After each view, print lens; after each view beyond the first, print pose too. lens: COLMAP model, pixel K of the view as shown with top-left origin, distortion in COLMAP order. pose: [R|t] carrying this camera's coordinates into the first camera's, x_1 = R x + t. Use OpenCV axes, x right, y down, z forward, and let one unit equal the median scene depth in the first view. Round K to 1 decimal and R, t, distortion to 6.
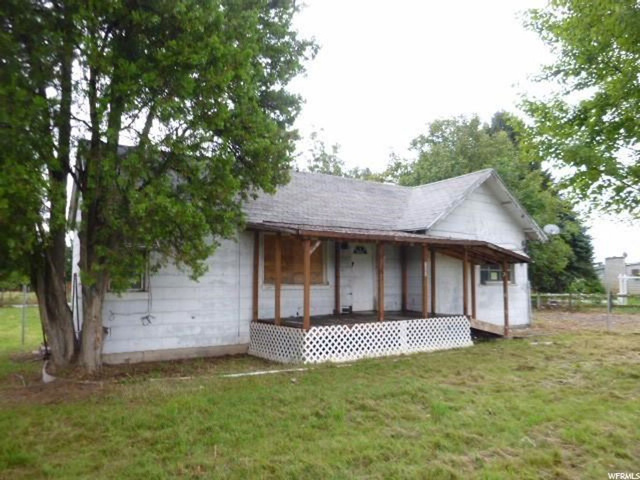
lens RADIAL K [[466.5, 0, 324.2], [0, 466.5, 244.4], [0, 0, 1]] dist [-0.051175, -0.009292]
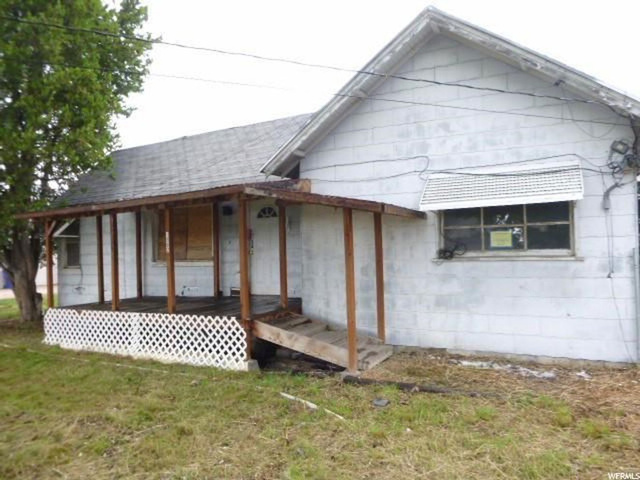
lens RADIAL K [[466.5, 0, 322.4], [0, 466.5, 237.1], [0, 0, 1]] dist [-0.051175, -0.009292]
pose [[0.475893, -0.036113, -0.878762, 0.987389], [0.102887, 0.994582, 0.014846, 0.062296], [0.873465, -0.097478, 0.477030, 0.929594]]
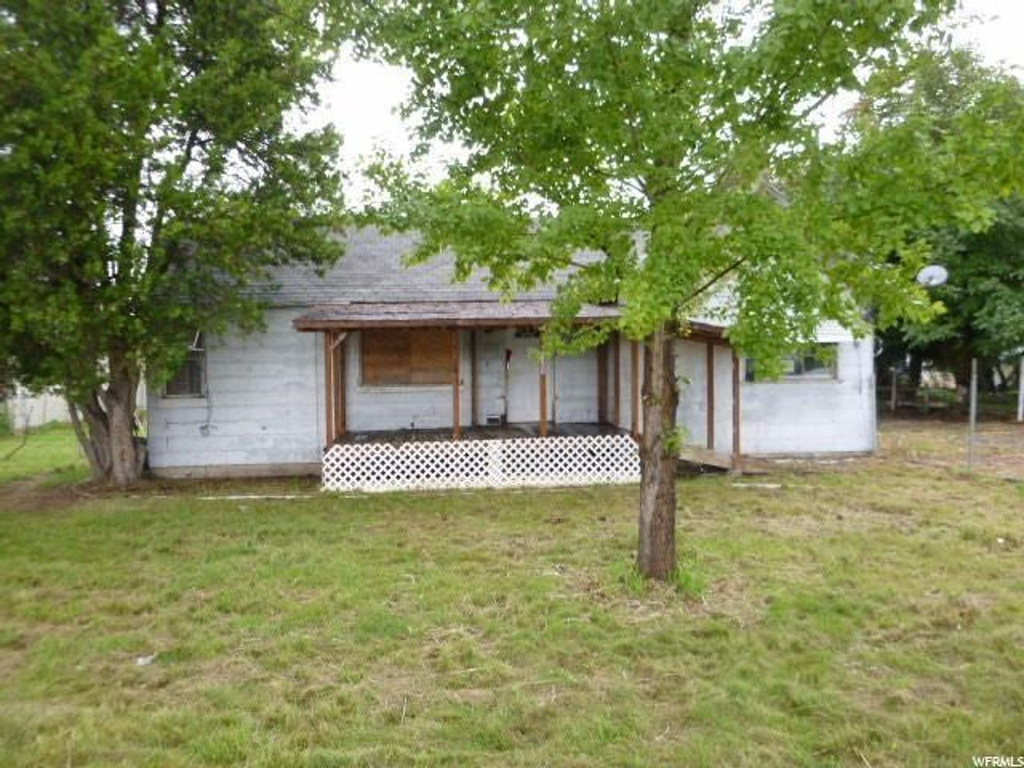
lens RADIAL K [[746.4, 0, 507.5], [0, 746.4, 384.4], [0, 0, 1]] dist [-0.051175, -0.009292]
pose [[0.885161, -0.001693, -0.465281, 0.707356], [0.054612, 0.993459, 0.100280, -0.027677], [0.462068, -0.114174, 0.879464, 0.048014]]
